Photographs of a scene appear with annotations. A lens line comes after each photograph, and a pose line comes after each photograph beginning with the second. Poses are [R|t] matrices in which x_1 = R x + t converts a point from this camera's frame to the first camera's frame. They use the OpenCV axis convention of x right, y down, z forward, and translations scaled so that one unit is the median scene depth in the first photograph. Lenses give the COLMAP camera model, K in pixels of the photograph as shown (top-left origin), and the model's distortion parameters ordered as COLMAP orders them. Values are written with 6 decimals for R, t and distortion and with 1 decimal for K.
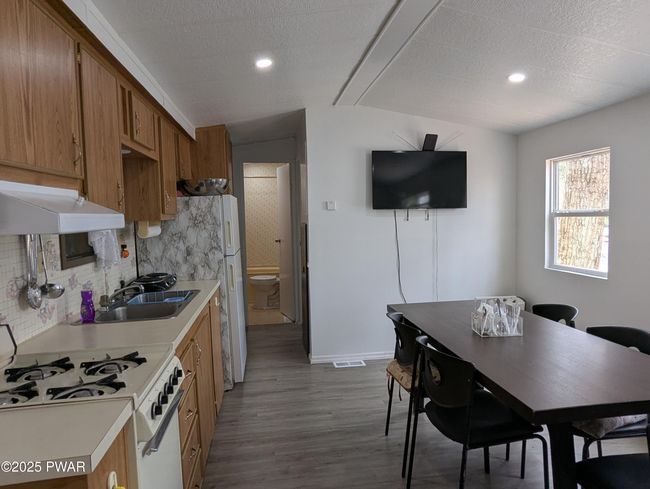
lens RADIAL K [[439.3, 0, 333.3], [0, 439.3, 245.1], [0, 0, 1]] dist [-0.001183, 0.001448]
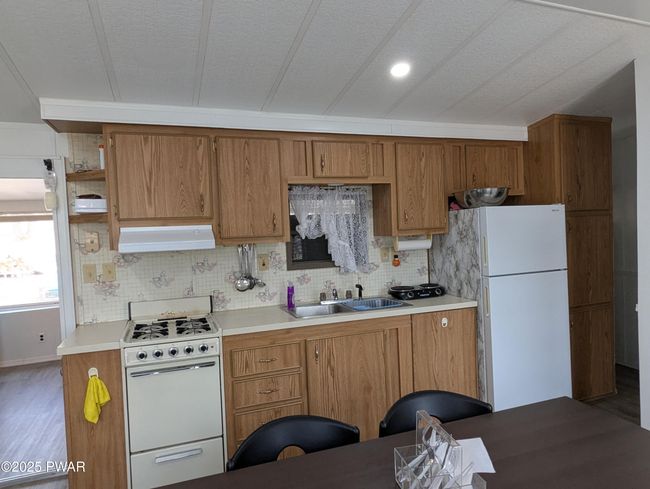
lens RADIAL K [[439.3, 0, 333.3], [0, 439.3, 245.1], [0, 0, 1]] dist [-0.001183, 0.001448]
pose [[0.215040, 0.058848, -0.974831, 0.554466], [-0.039154, 0.997900, 0.051604, -0.071912], [0.975820, 0.027072, 0.216893, 0.519252]]
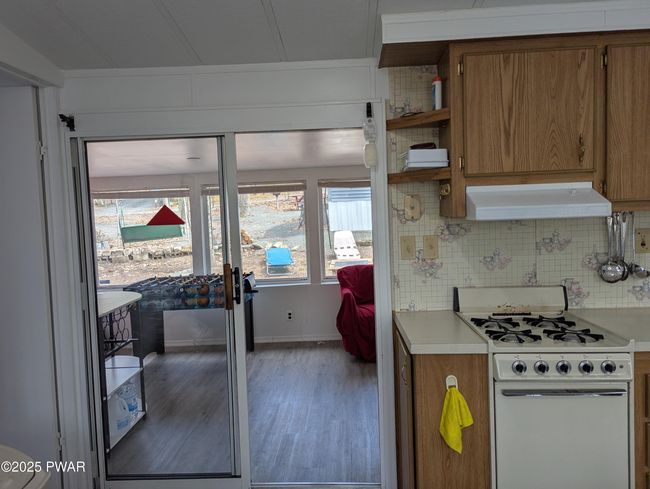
lens RADIAL K [[490.3, 0, 325.0], [0, 490.3, 244.5], [0, 0, 1]] dist [0.046272, -0.001737]
pose [[-0.200816, 0.097178, -0.974797, 0.389256], [-0.031210, 0.993928, 0.105514, -0.036327], [0.979132, 0.051612, -0.196564, 0.278438]]
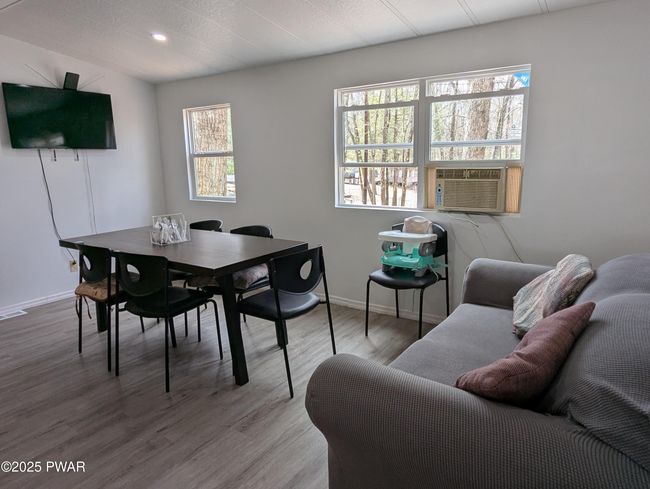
lens RADIAL K [[439.3, 0, 333.3], [0, 439.3, 245.1], [0, 0, 1]] dist [-0.001183, 0.001448]
pose [[0.693145, -0.134081, 0.708218, -0.157043], [0.052591, 0.989335, 0.135832, 0.038933], [-0.718877, -0.056906, 0.692804, -0.182447]]
